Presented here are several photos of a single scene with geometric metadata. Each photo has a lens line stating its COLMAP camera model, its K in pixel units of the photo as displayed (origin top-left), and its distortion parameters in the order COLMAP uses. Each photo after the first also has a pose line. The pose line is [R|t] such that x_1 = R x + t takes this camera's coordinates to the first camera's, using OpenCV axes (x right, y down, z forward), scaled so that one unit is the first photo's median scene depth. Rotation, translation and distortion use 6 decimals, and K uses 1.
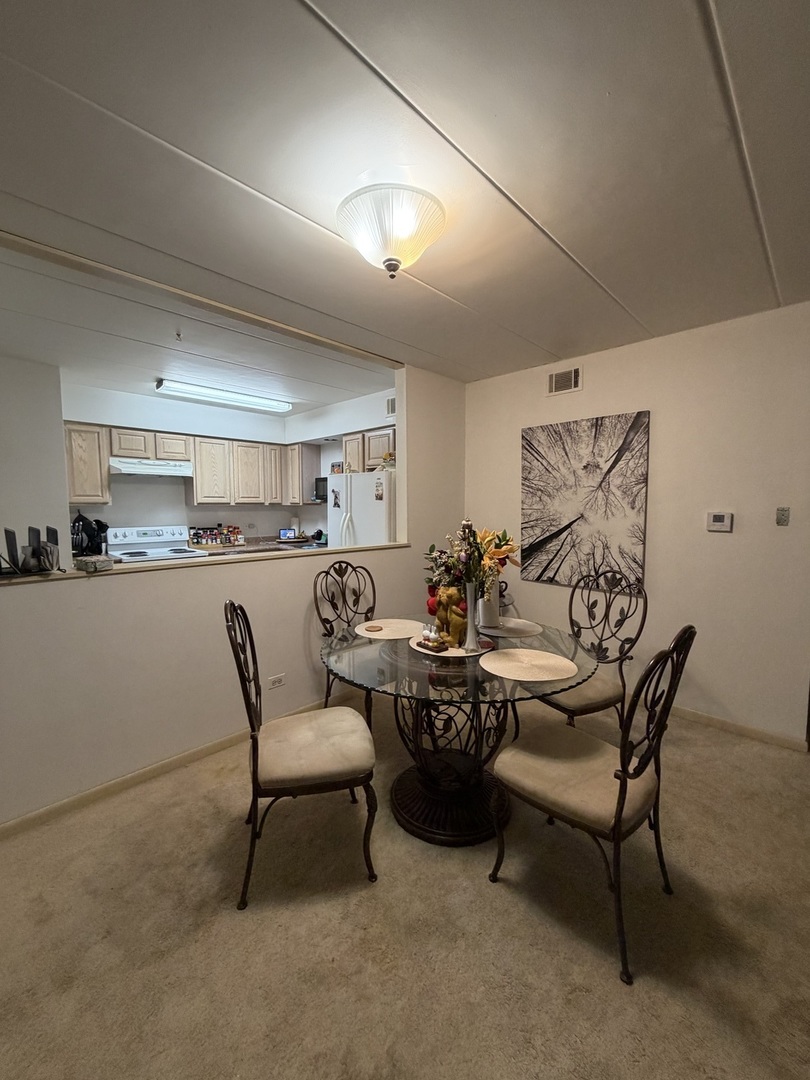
lens RADIAL K [[429.8, 0, 403.9], [0, 429.8, 537.9], [0, 0, 1]] dist [0.001005, 0.000364]
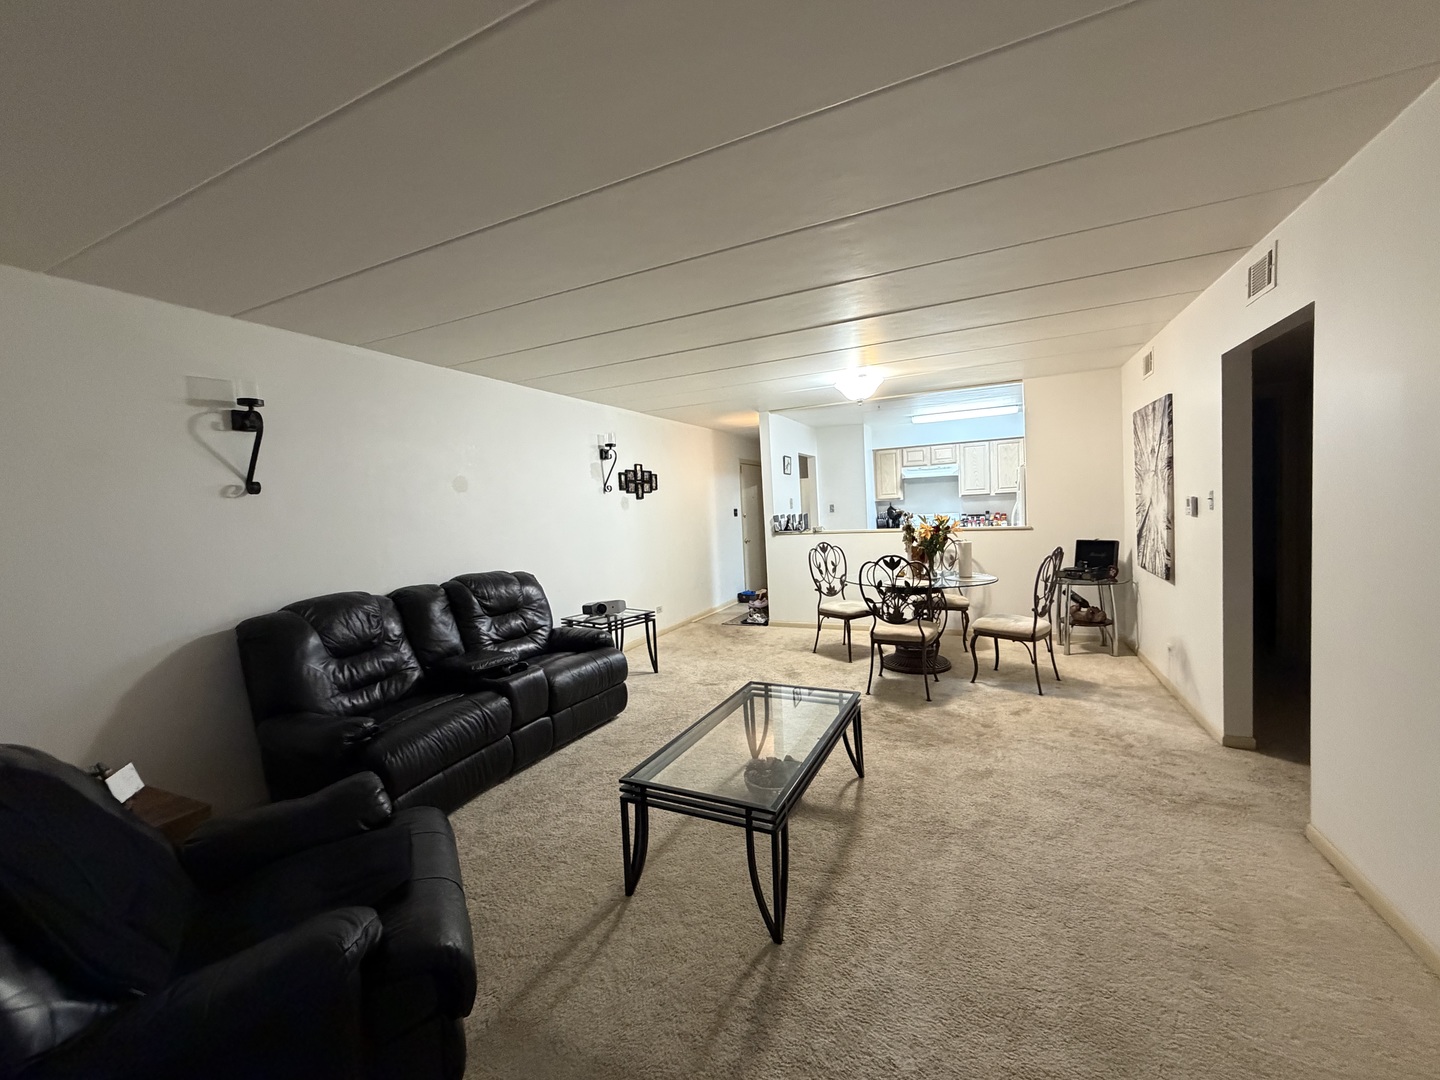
lens RADIAL K [[573.0, 0, 718.1], [0, 573.0, 541.5], [0, 0, 1]] dist [0.001005, 0.000364]
pose [[0.335279, 0.041483, -0.941205, 1.299835], [-0.022936, 0.999093, 0.035864, 0.017634], [0.941840, 0.009563, 0.335927, -0.368475]]
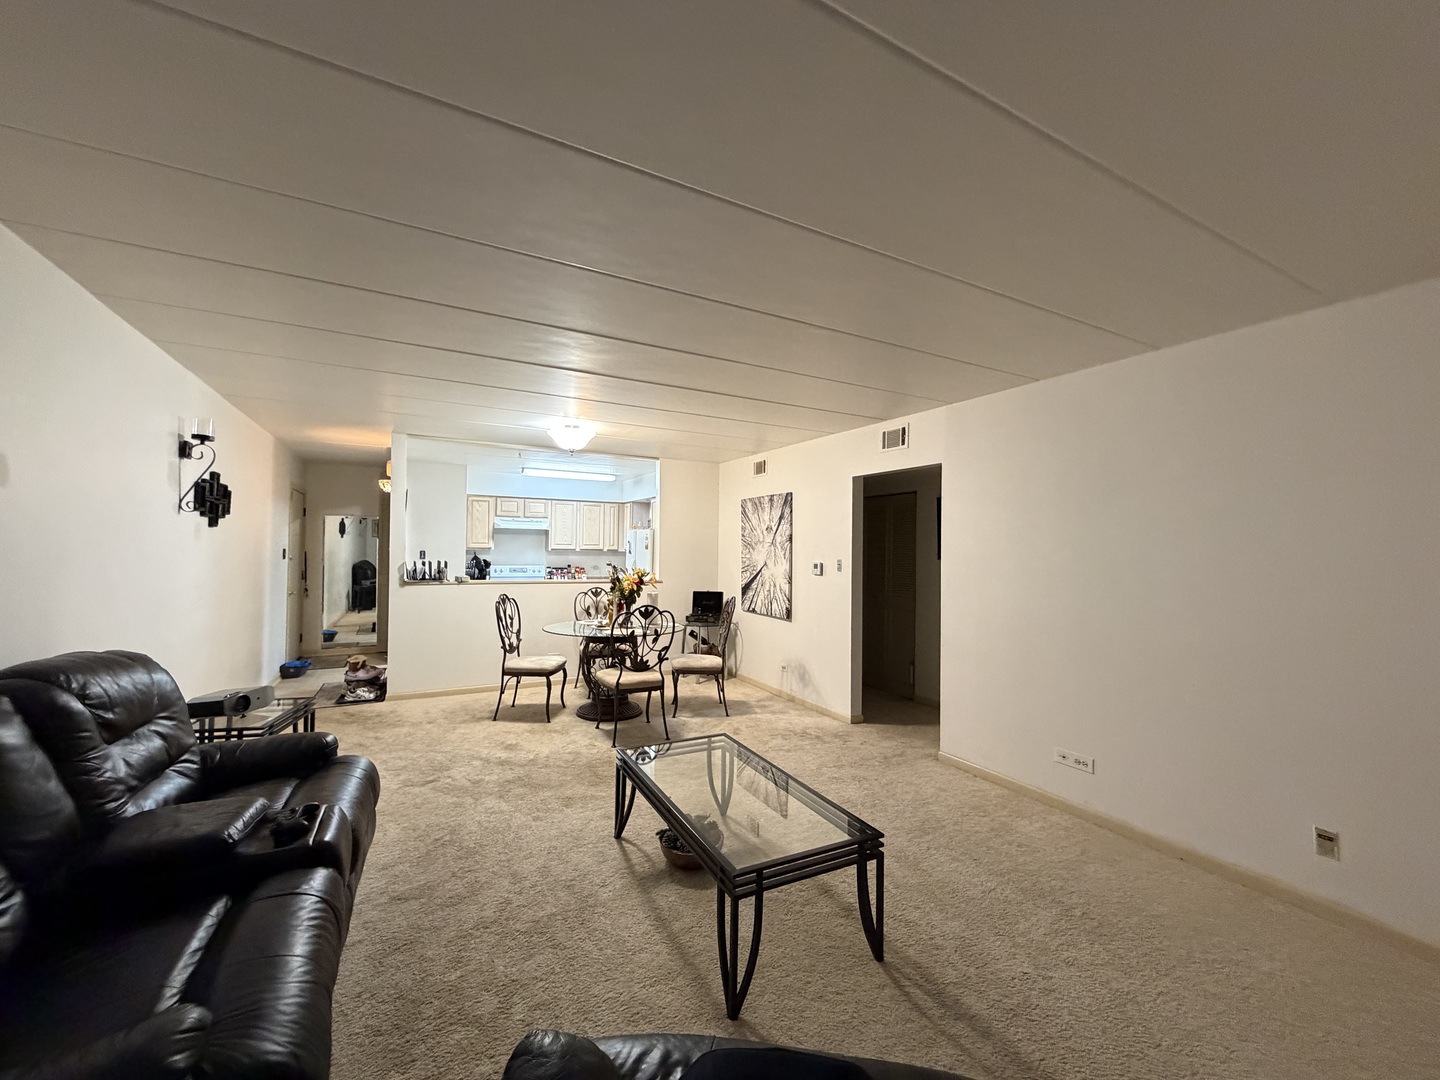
lens RADIAL K [[573.0, 0, 717.8], [0, 573.0, 542.6], [0, 0, 1]] dist [0.001005, 0.000364]
pose [[0.954925, 0.012943, -0.296564, 0.802651], [-0.039904, 0.995578, -0.085039, 0.045493], [0.294152, 0.093040, 0.951219, -0.807969]]
